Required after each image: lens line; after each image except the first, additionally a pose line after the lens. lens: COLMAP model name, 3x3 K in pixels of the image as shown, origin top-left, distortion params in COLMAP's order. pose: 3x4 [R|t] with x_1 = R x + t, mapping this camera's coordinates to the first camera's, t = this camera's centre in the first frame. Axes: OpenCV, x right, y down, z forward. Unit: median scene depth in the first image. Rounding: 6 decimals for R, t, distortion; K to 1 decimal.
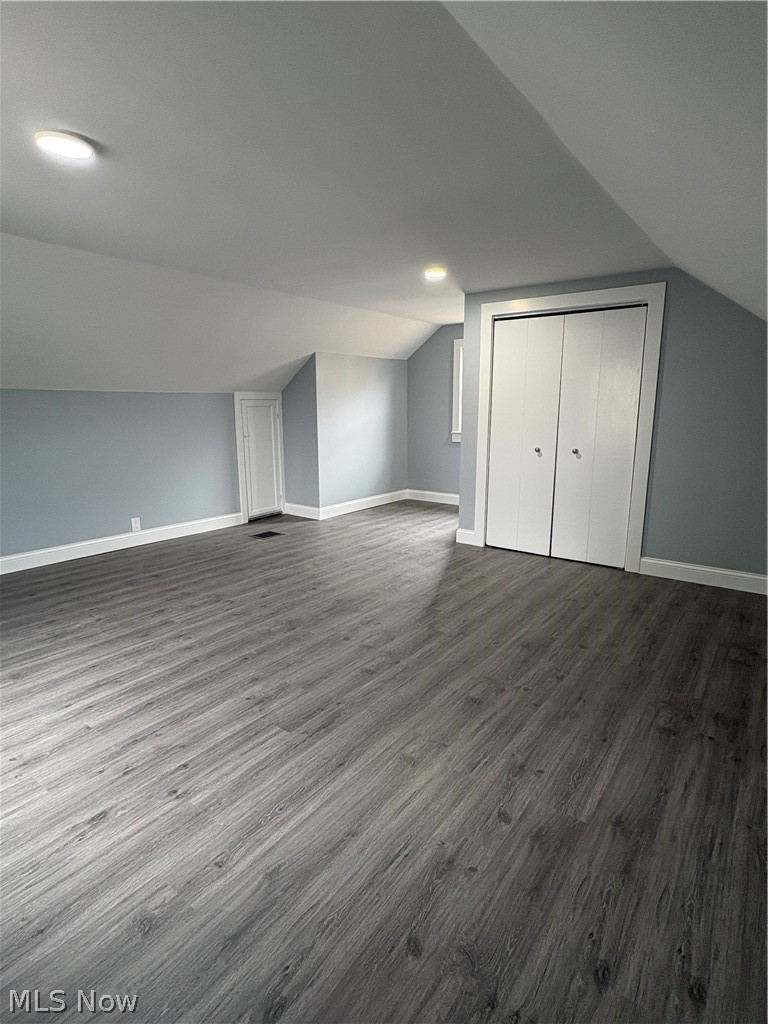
lens RADIAL K [[530.1, 0, 383.7], [0, 530.1, 515.4], [0, 0, 1]] dist [0.002220, -0.001065]
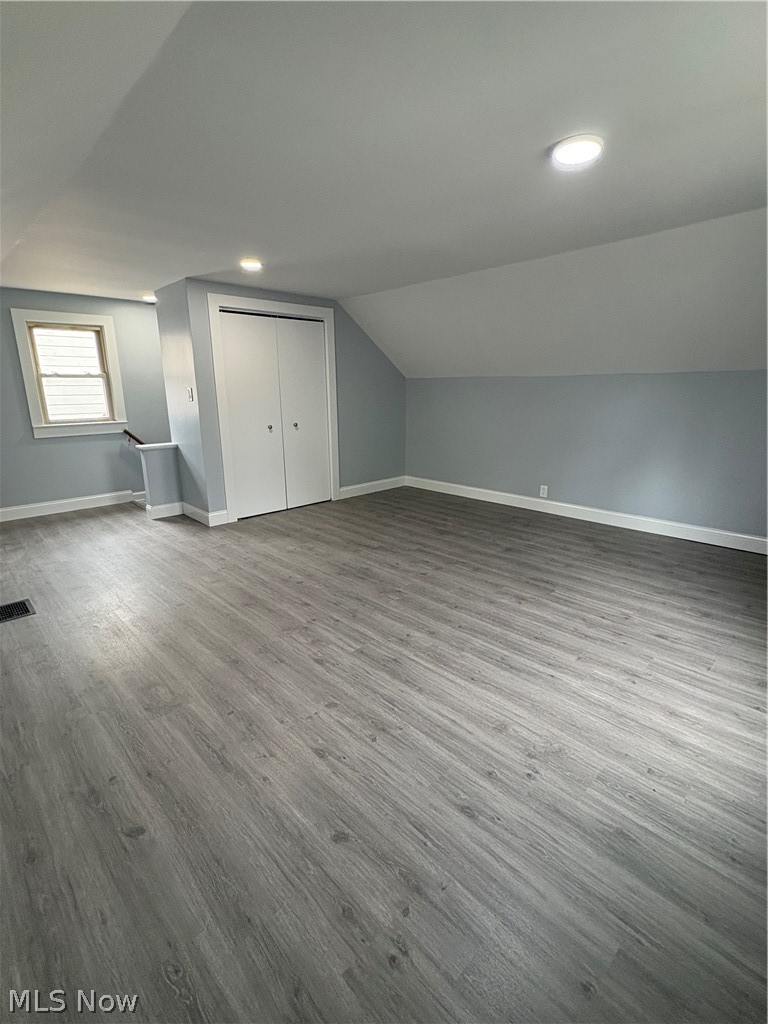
lens RADIAL K [[480.4, 0, 375.0], [0, 480.4, 511.9], [0, 0, 1]] dist [-0.001022, -0.000555]
pose [[0.174610, -0.250399, 0.952267, -1.195012], [0.210727, 0.954219, 0.212273, -0.186131], [-0.961824, 0.163603, 0.219382, 0.862250]]
